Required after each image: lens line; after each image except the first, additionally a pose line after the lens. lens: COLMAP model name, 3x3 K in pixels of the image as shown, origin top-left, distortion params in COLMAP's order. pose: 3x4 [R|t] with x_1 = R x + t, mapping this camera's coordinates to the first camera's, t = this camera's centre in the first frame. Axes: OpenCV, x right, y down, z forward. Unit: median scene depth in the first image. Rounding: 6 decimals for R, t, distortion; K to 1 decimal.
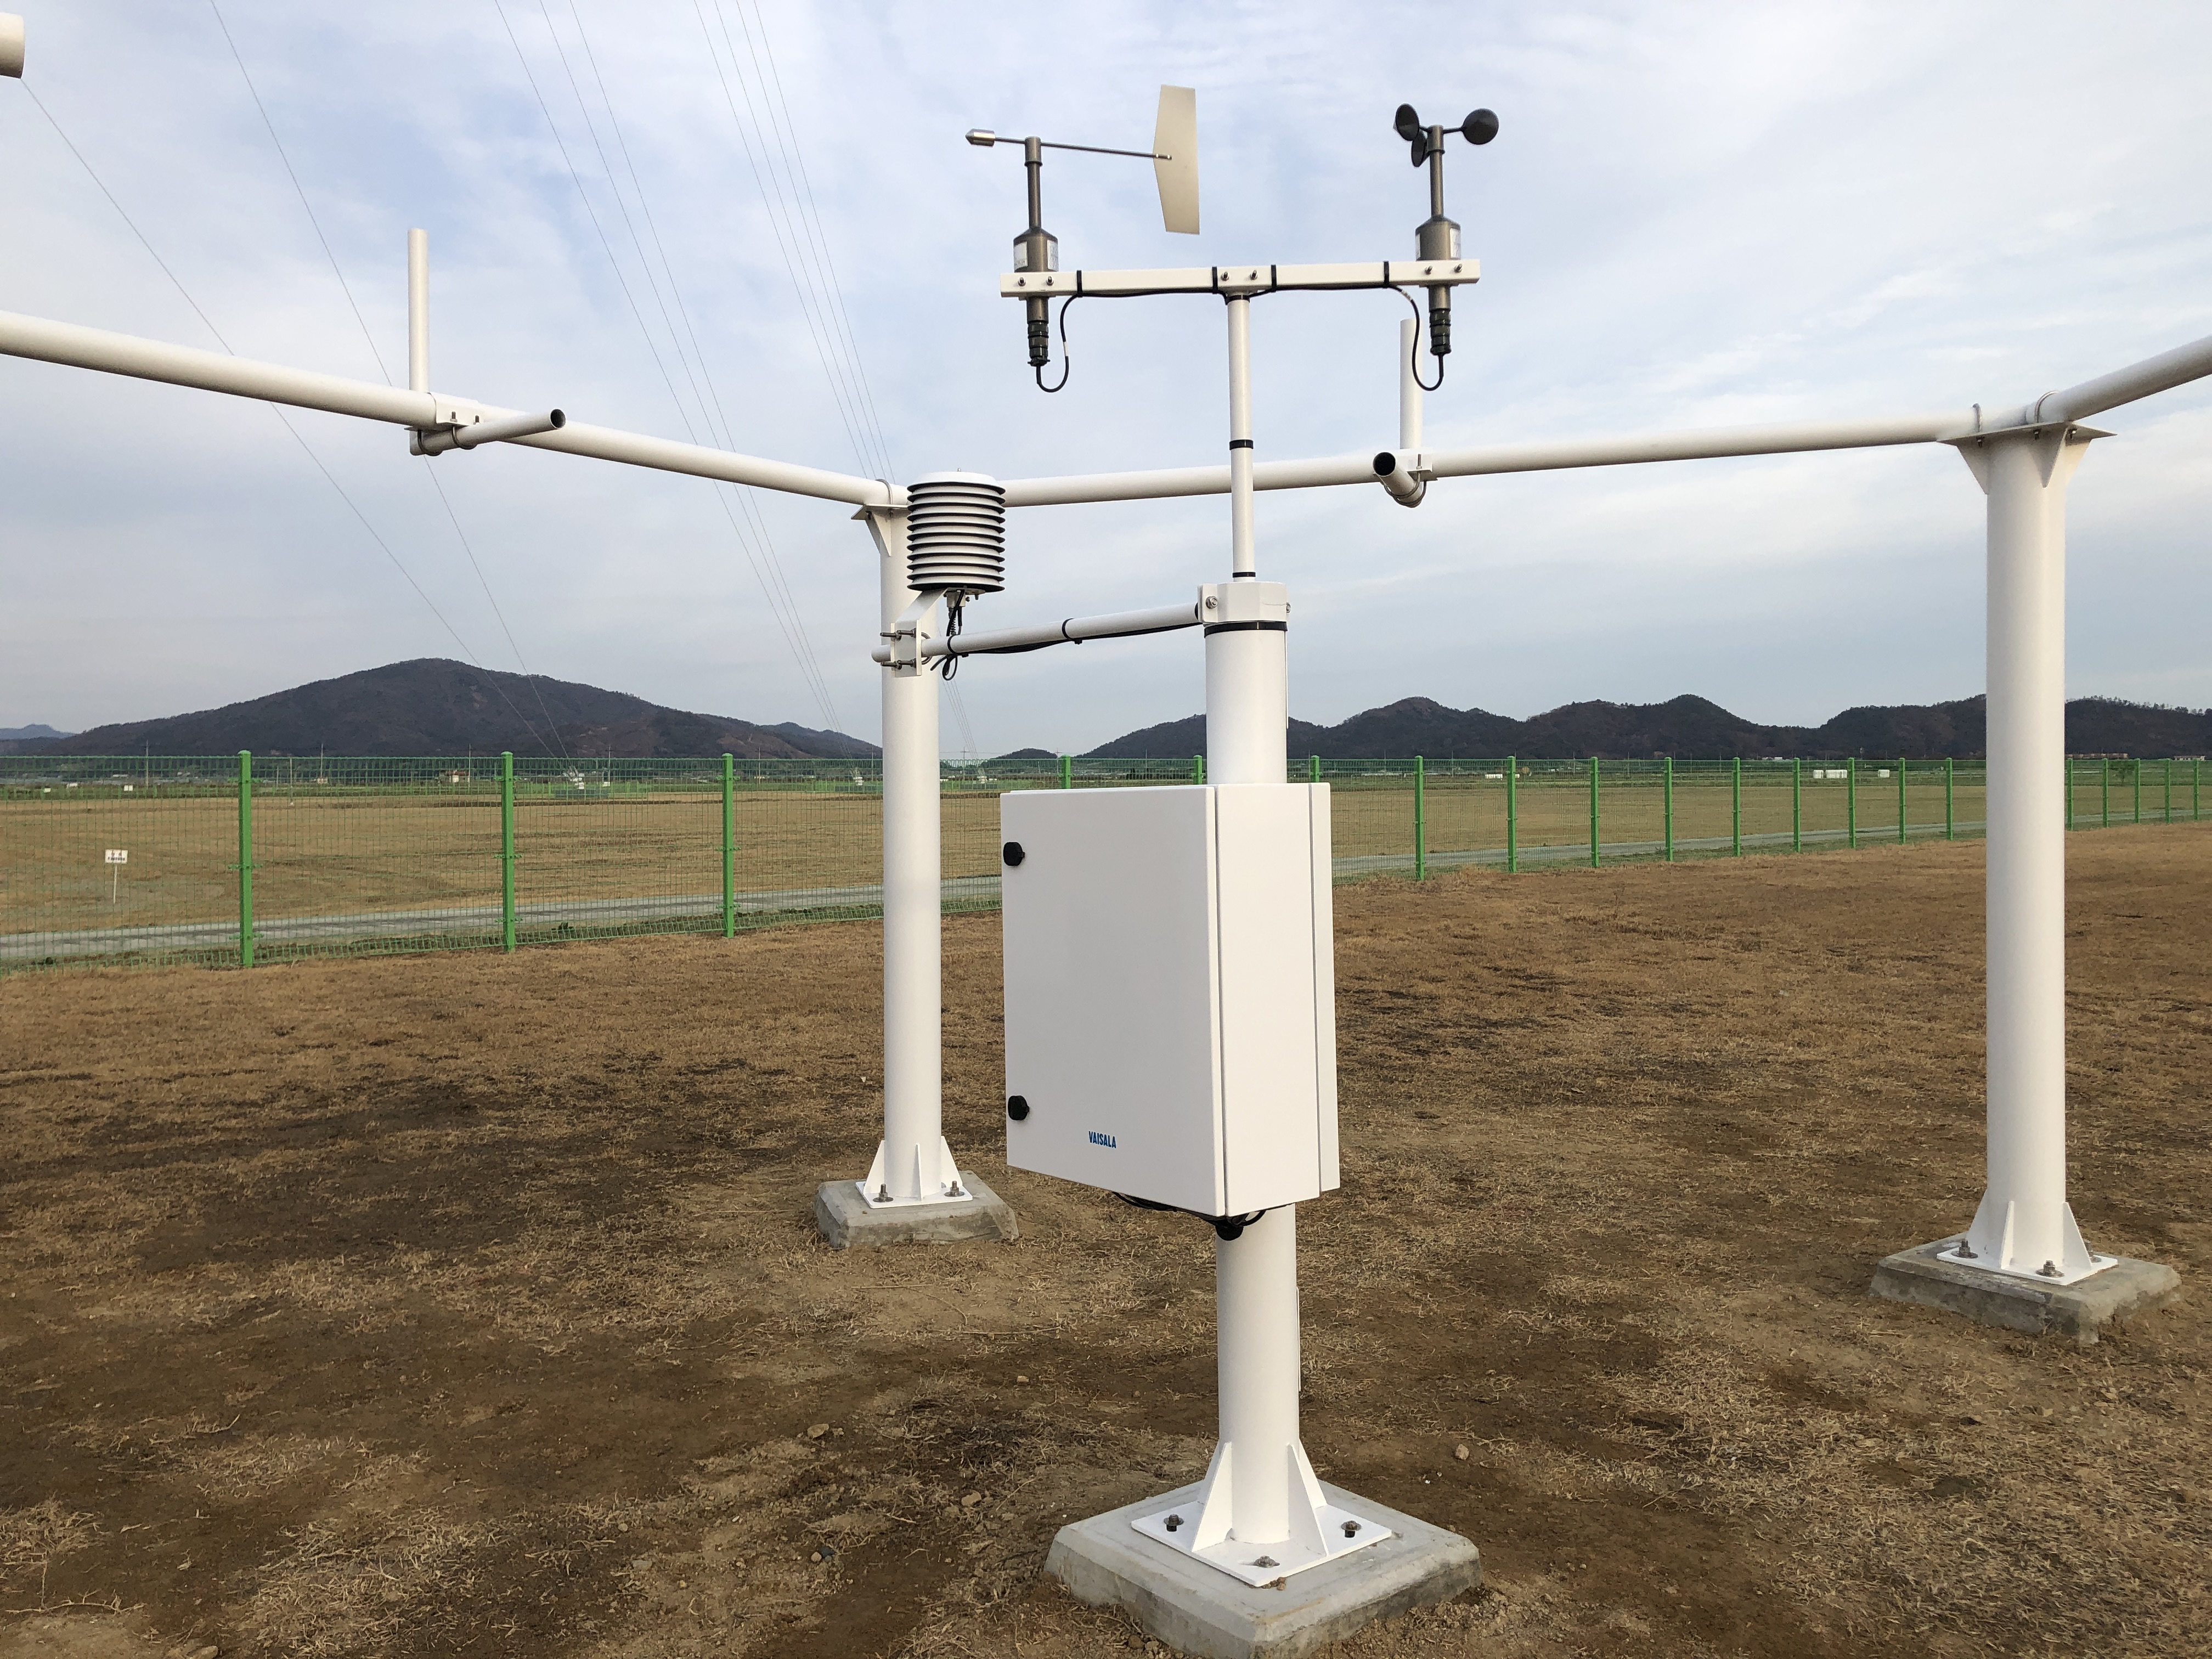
lens RADIAL K [[1790.5, 0, 1108.3], [0, 1790.5, 823.3], [0, 0, 1]] dist [0.024291, -0.022531]
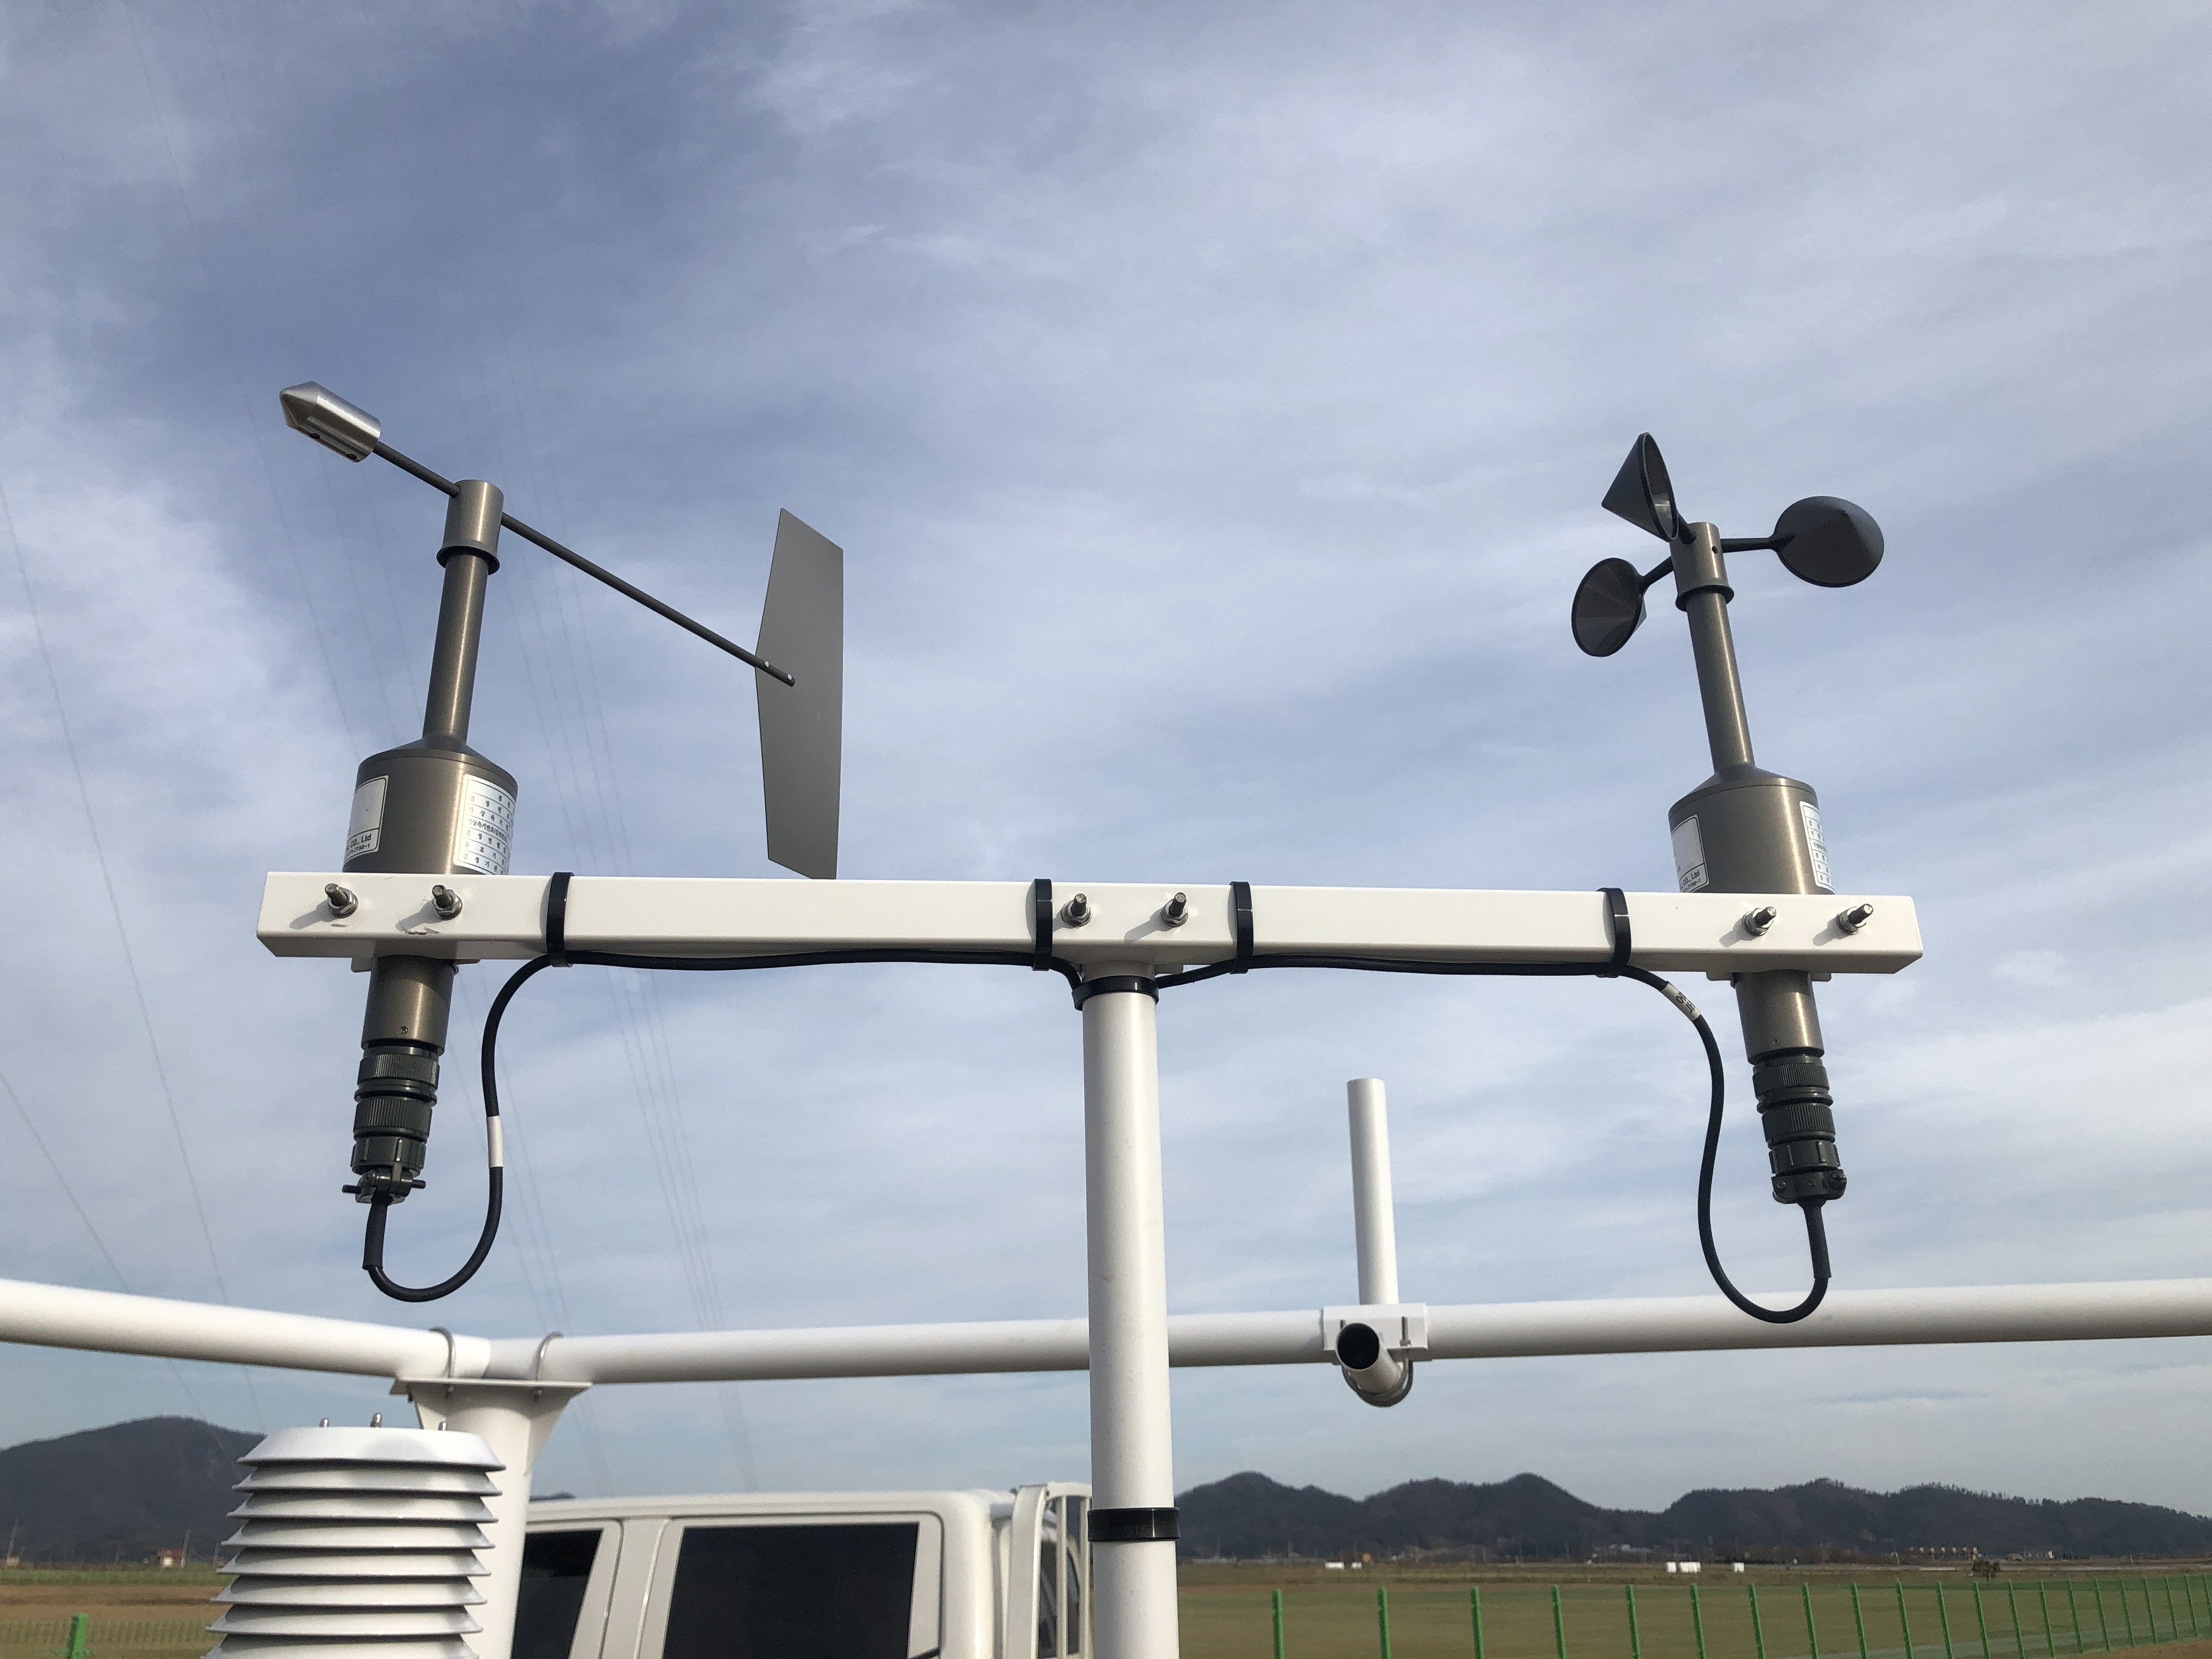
lens RADIAL K [[1790.5, 0, 1097.8], [0, 1790.5, 822.8], [0, 0, 1]] dist [0.024291, -0.022531]
pose [[0.995722, 0.042996, 0.081784, 0.043689], [-0.006417, 0.915174, -0.403007, -0.199172], [-0.092174, 0.400758, 0.911535, 0.721282]]
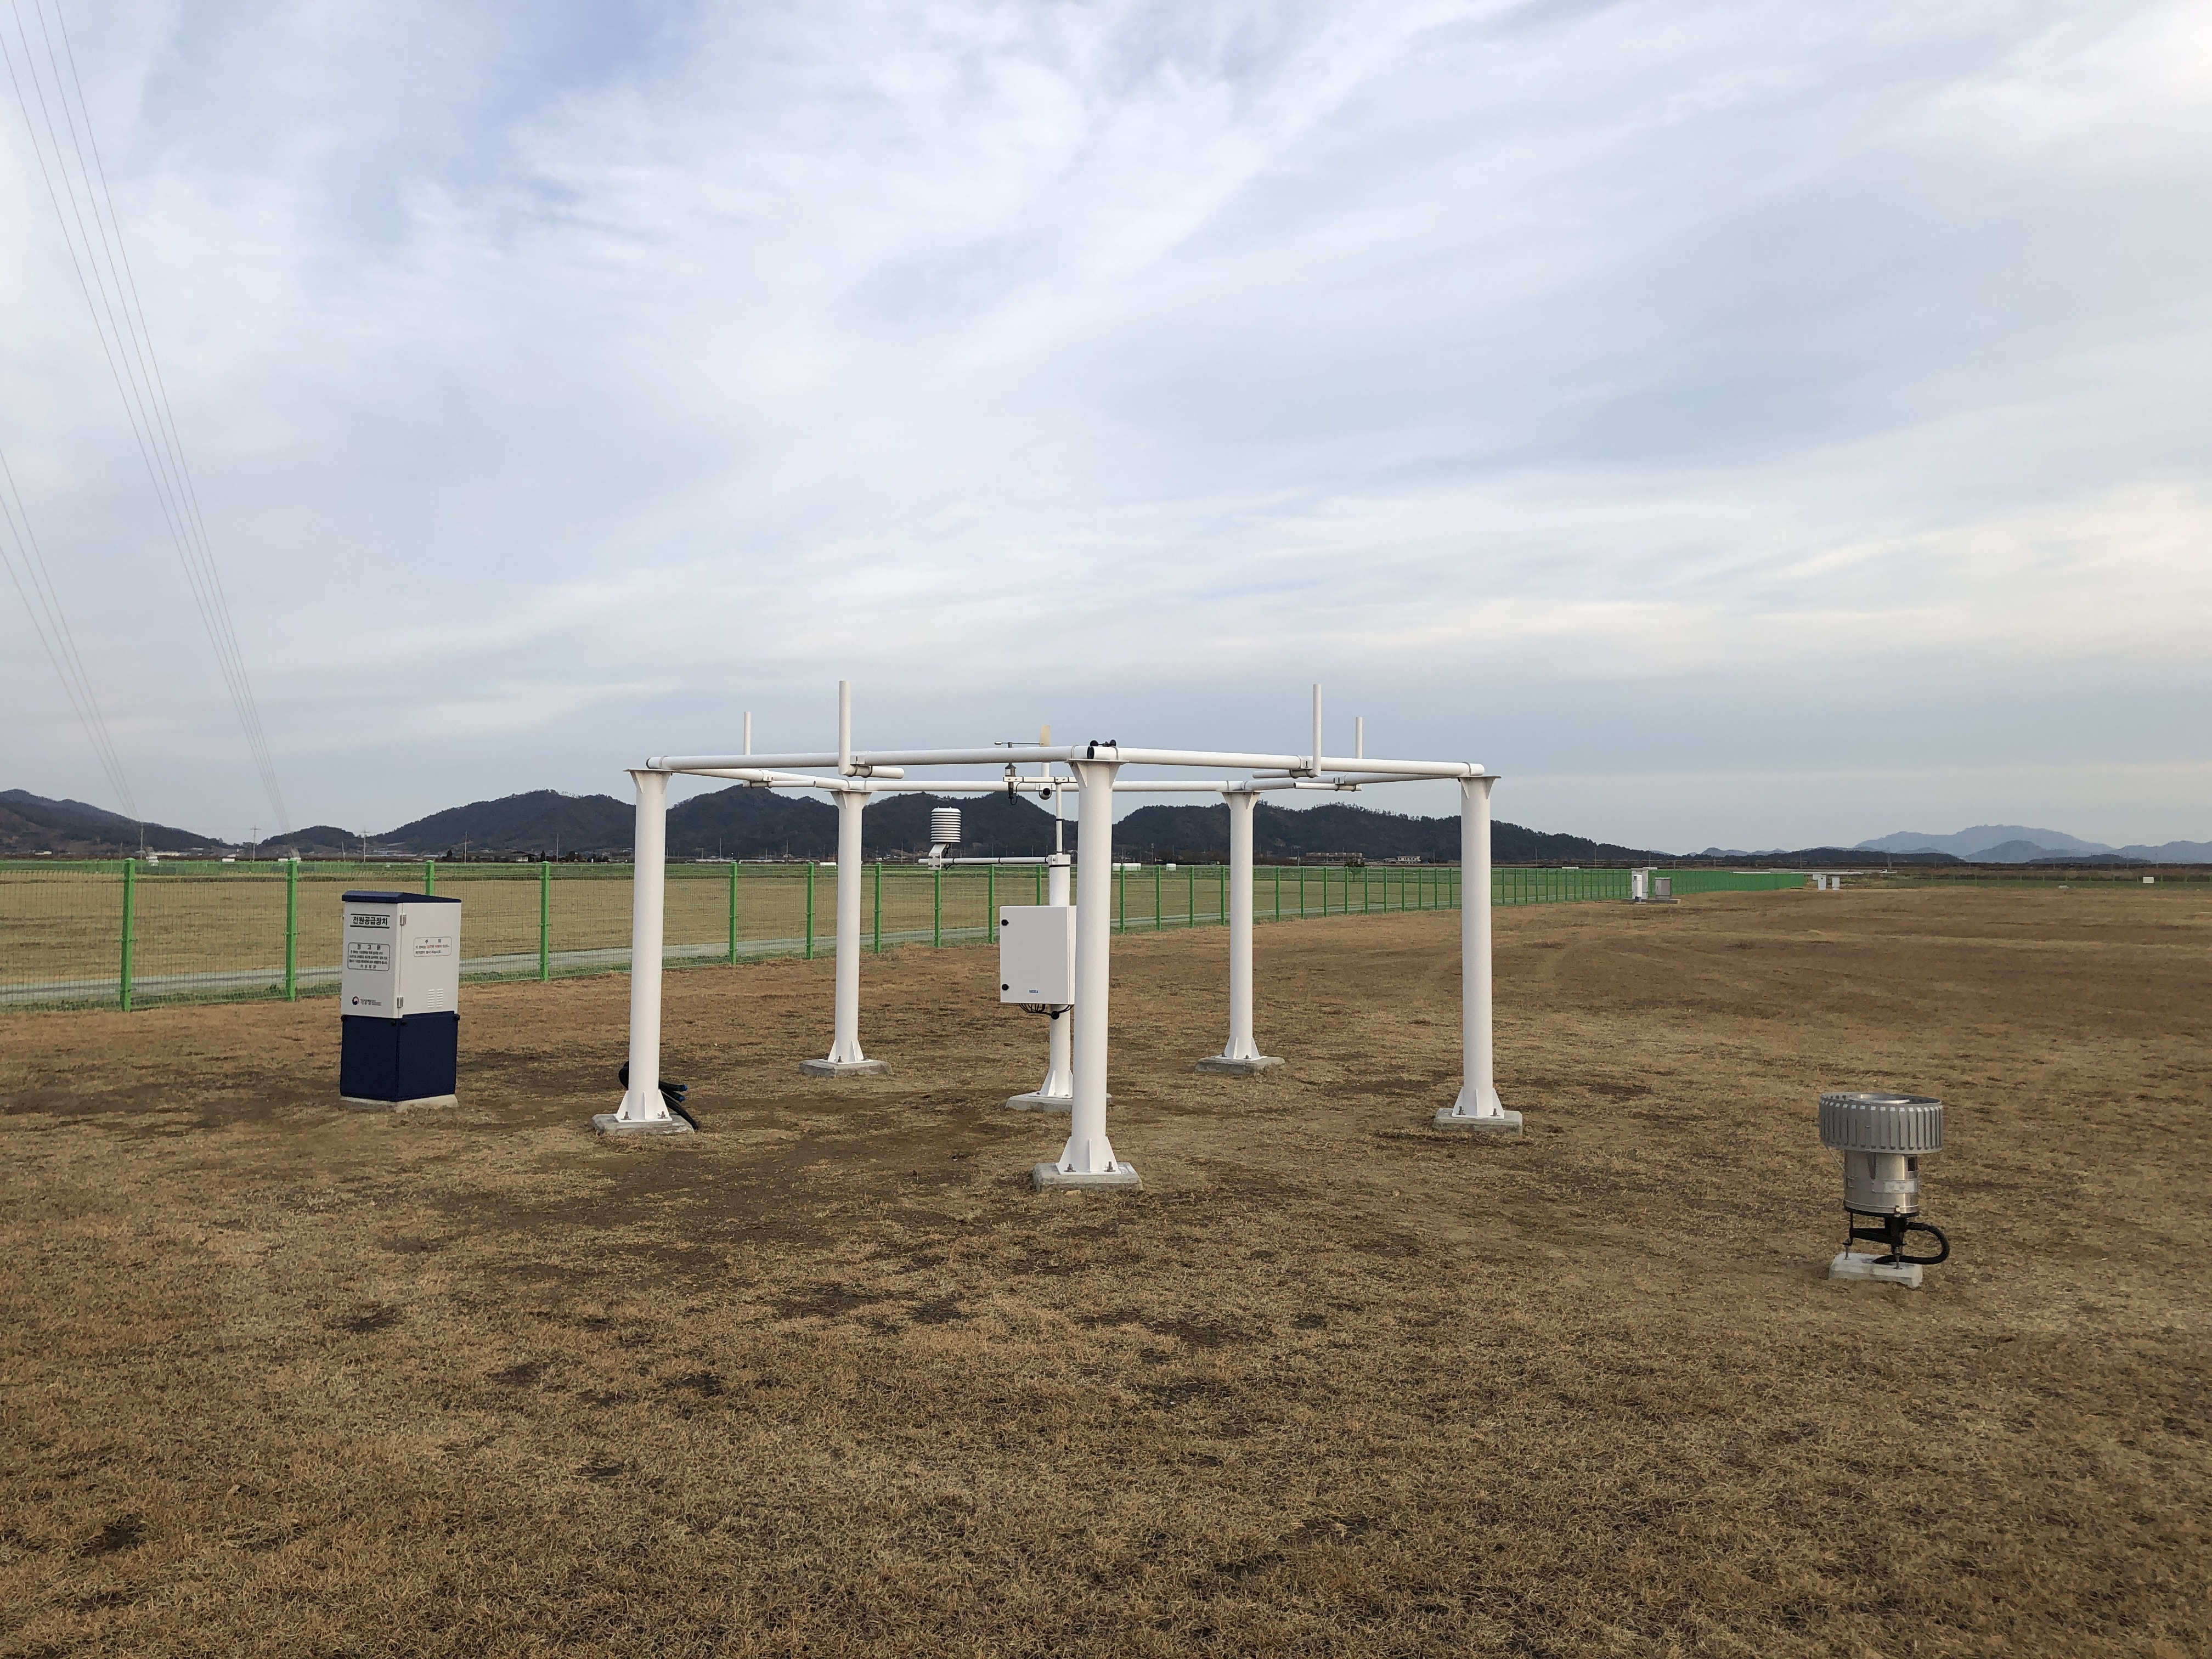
lens RADIAL K [[1790.5, 0, 1106.0], [0, 1790.5, 826.7], [0, 0, 1]] dist [0.024291, -0.022531]
pose [[0.931659, 0.022264, 0.362652, -0.821956], [-0.005514, 0.998872, -0.047157, -0.006248], [-0.363293, 0.041935, 0.930731, -1.777175]]
